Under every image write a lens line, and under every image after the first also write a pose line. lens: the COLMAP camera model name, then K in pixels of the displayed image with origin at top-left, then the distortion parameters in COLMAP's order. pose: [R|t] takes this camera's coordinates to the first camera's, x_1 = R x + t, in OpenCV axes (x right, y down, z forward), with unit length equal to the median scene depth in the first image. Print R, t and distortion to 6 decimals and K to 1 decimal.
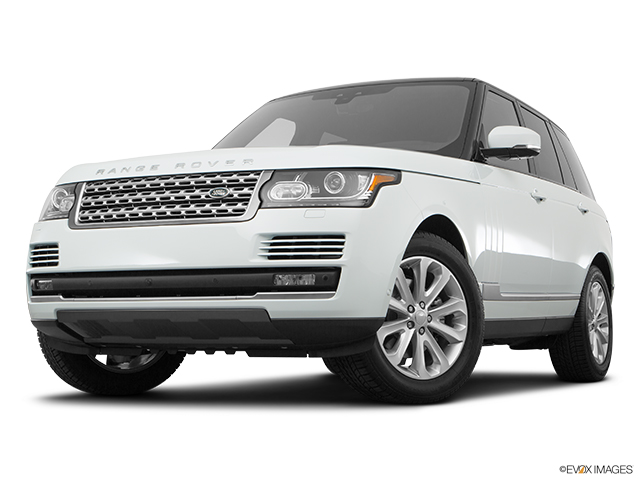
lens RADIAL K [[1092.4, 0, 310.4], [0, 1092.4, 226.4], [0, 0, 1]] dist [0.042190, 0.000000]
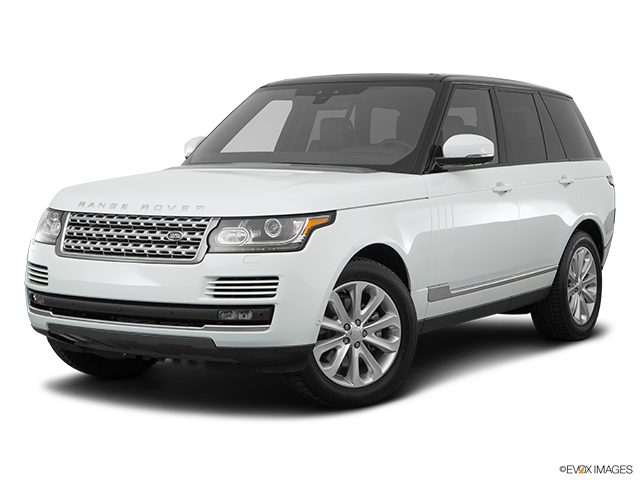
lens RADIAL K [[1188.8, 0, 314.6], [0, 1188.8, 241.7], [0, 0, 1]] dist [0.082858, 0.000000]
pose [[0.996698, 0.003165, -0.081136, 0.162121], [0.008774, 0.989192, 0.146366, -0.201692], [0.080722, -0.146595, 0.985898, -0.236108]]
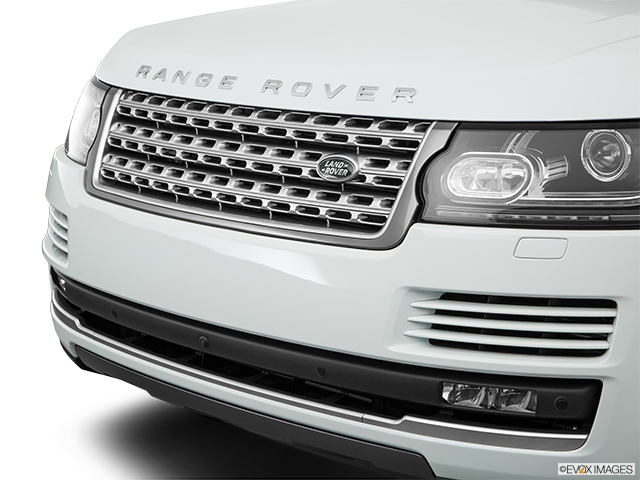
lens RADIAL K [[1396.4, 0, 322.8], [0, 1396.4, 235.7], [0, 0, 1]] dist [0.237822, 0.000000]
pose [[0.951245, 0.053510, -0.303760, 0.080253], [0.026659, 0.966886, 0.253812, -0.141737], [0.307283, -0.249535, 0.918319, 0.455308]]
